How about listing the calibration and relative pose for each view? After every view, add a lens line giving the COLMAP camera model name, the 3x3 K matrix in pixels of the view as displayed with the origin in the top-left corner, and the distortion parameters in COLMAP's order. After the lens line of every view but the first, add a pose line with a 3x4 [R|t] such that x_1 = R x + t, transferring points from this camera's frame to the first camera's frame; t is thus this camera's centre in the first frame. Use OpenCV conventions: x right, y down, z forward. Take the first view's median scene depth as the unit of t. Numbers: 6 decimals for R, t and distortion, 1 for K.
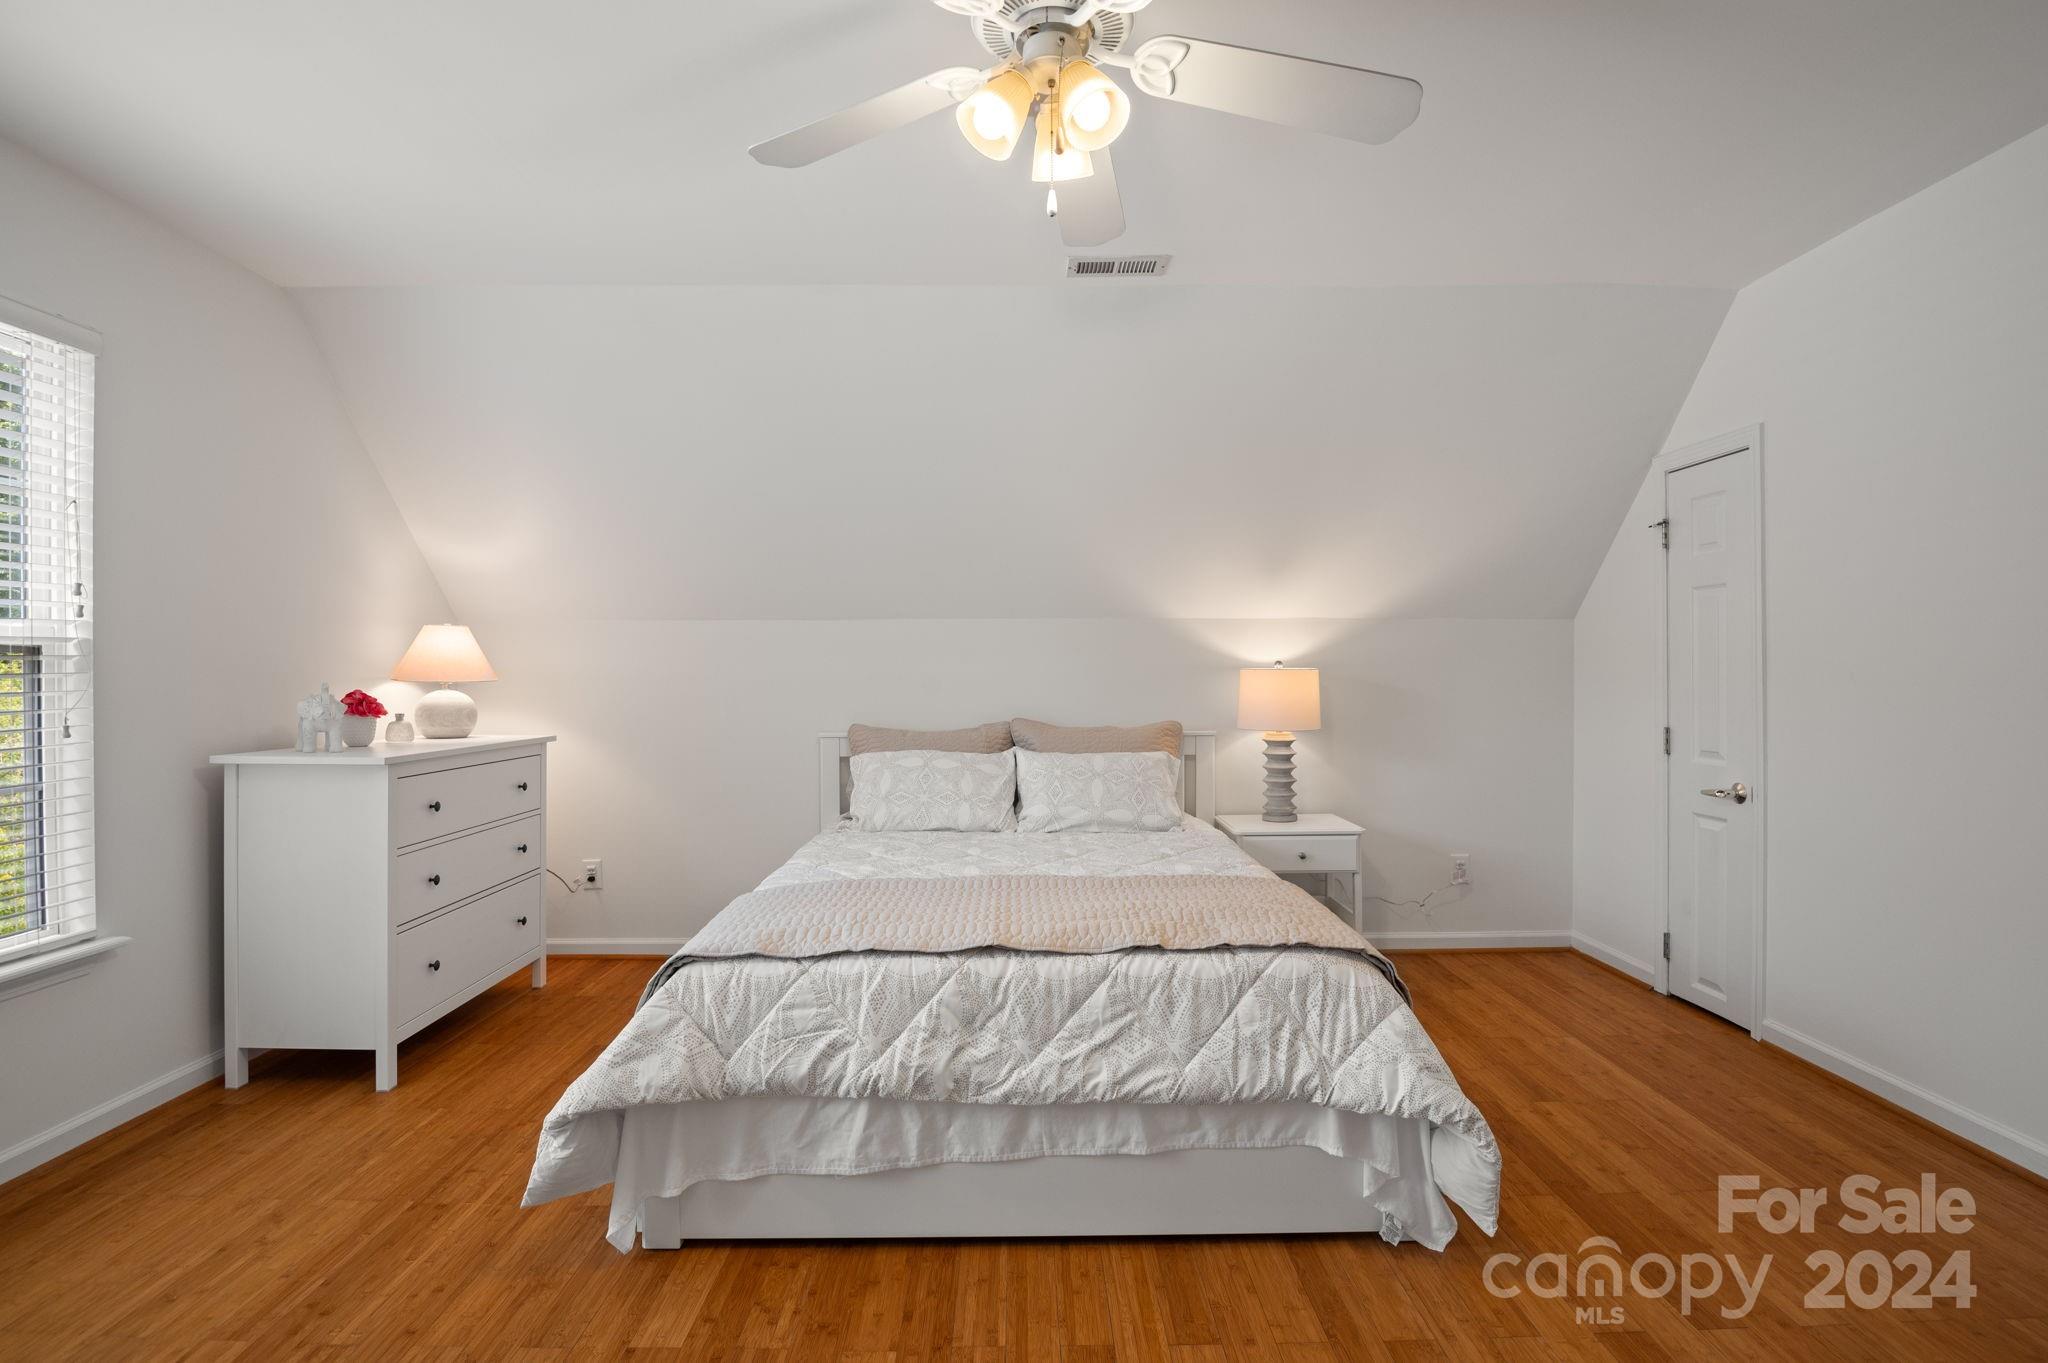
lens RADIAL K [[966.7, 0, 1019.5], [0, 966.7, 657.9], [0, 0, 1]] dist [-0.001026, -0.000522]
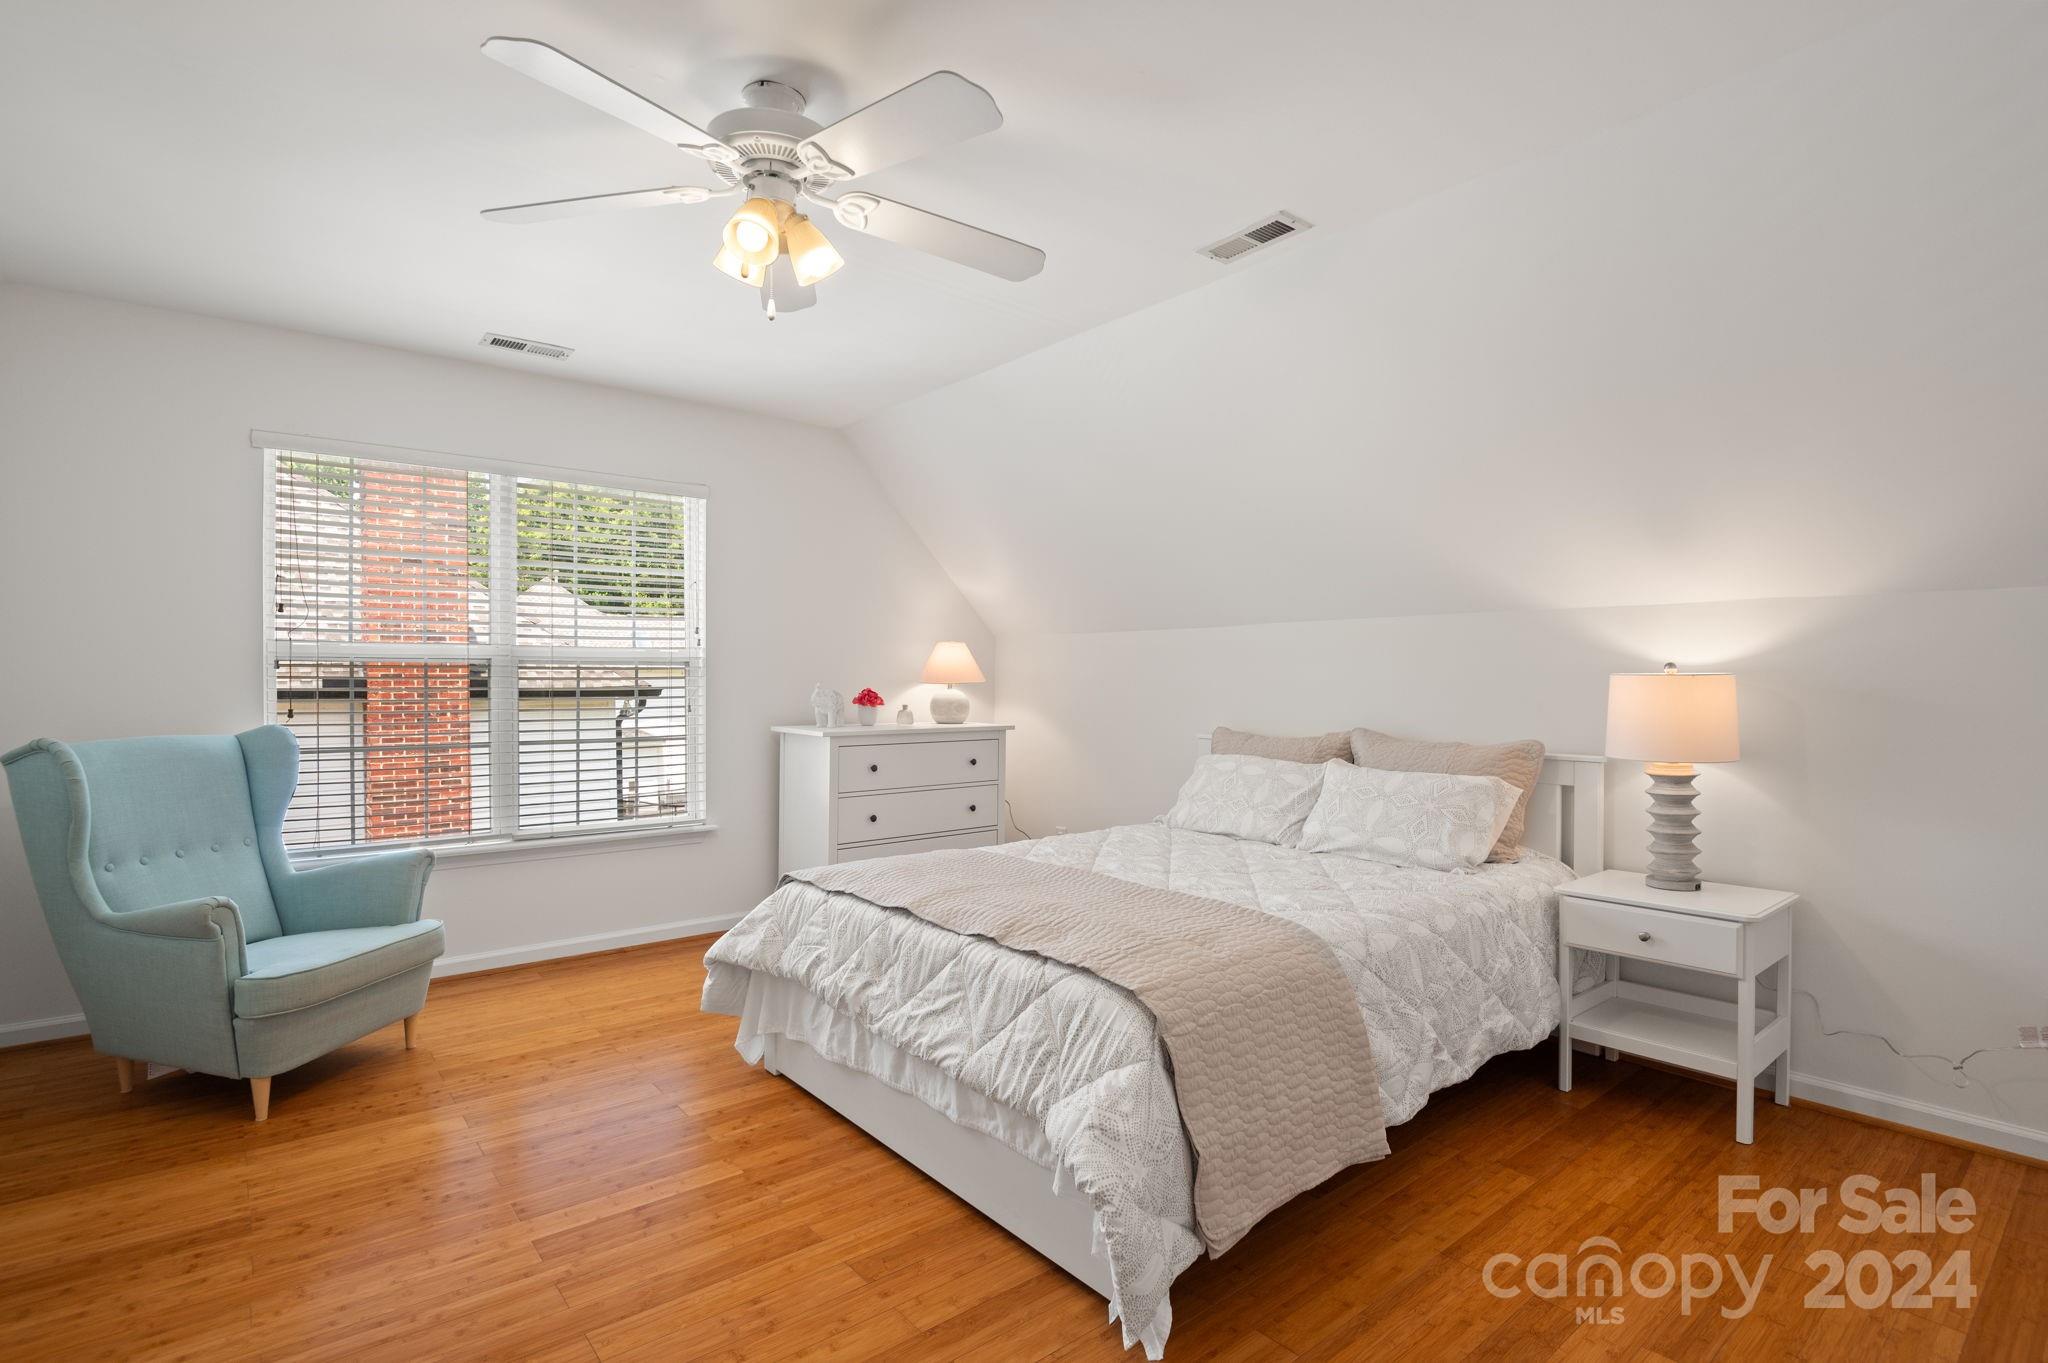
lens RADIAL K [[959.0, 0, 1024.0], [0, 959.0, 681.5], [0, 0, 1]] dist [-0.002319, -0.000412]
pose [[0.645360, 0.006470, -0.763851, 0.979584], [0.008650, 0.999838, 0.015777, 0.003733], [0.763830, -0.016789, 0.645199, 0.368915]]
